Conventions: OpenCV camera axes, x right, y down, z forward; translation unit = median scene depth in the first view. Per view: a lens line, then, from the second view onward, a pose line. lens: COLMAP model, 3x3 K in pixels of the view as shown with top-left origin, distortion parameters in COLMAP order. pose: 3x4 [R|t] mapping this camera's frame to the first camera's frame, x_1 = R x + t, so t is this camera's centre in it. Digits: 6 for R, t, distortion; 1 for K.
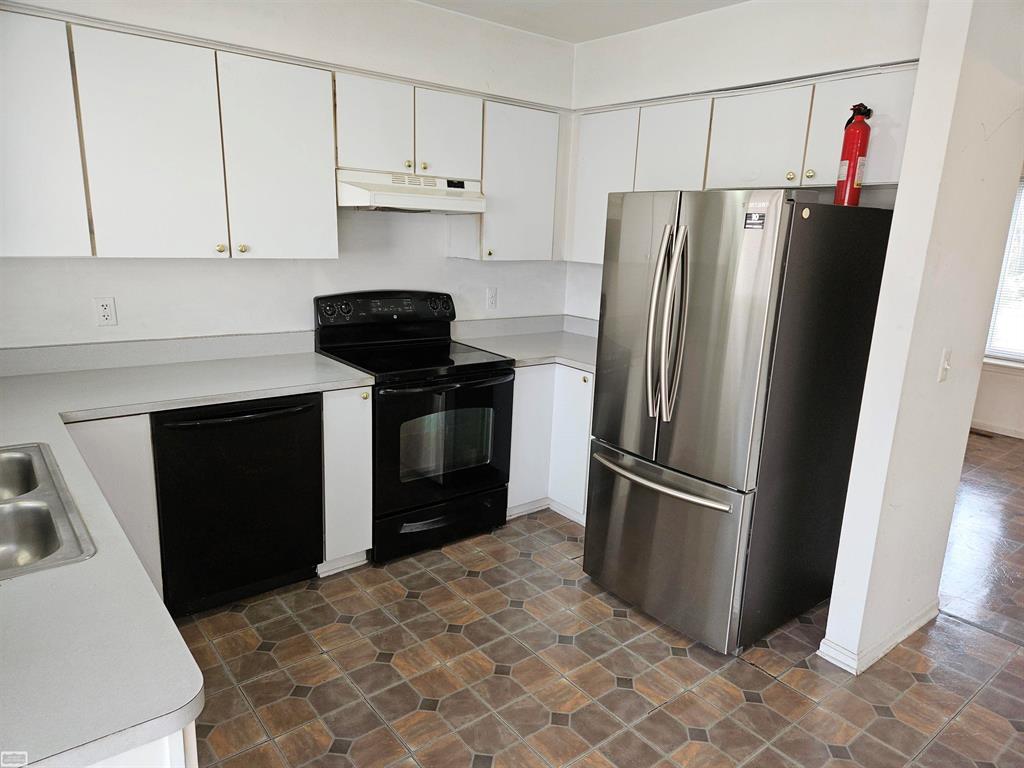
lens RADIAL K [[677.8, 0, 511.3], [0, 677.8, 394.8], [0, 0, 1]] dist [0.093061, -0.077841]
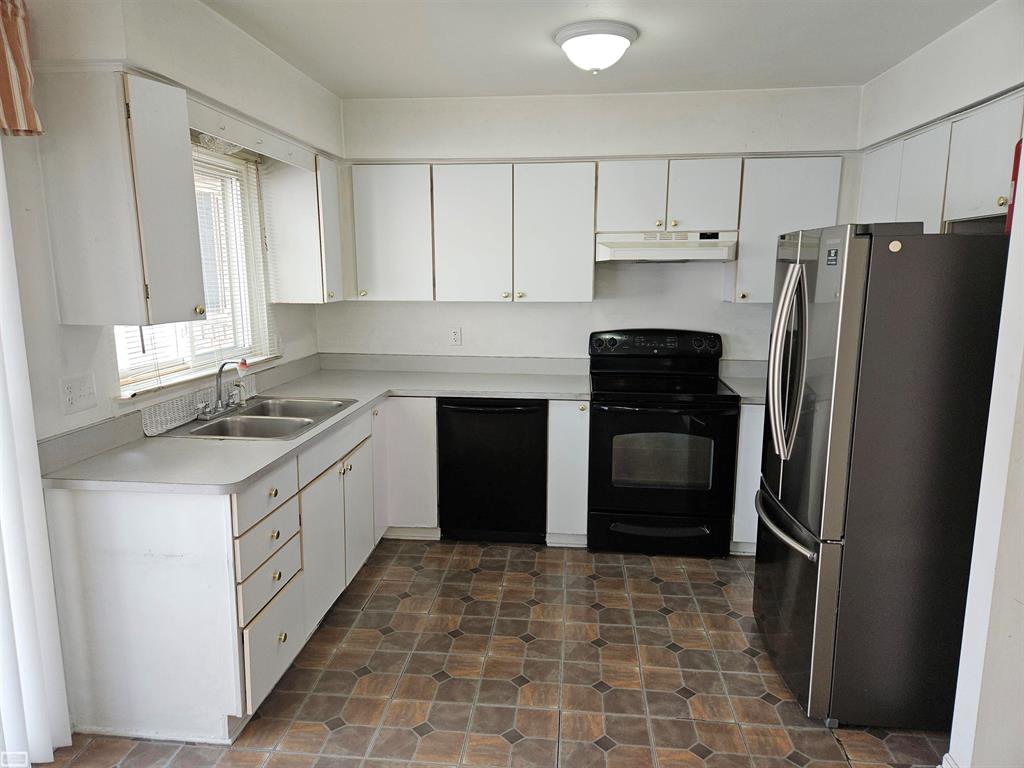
lens RADIAL K [[677.8, 0, 511.3], [0, 677.8, 394.8], [0, 0, 1]] dist [0.093061, -0.077841]
pose [[0.711101, 0.091430, -0.697119, 0.542196], [-0.145337, 0.989209, -0.018513, 0.019003], [0.687904, 0.114481, 0.716716, 0.002476]]
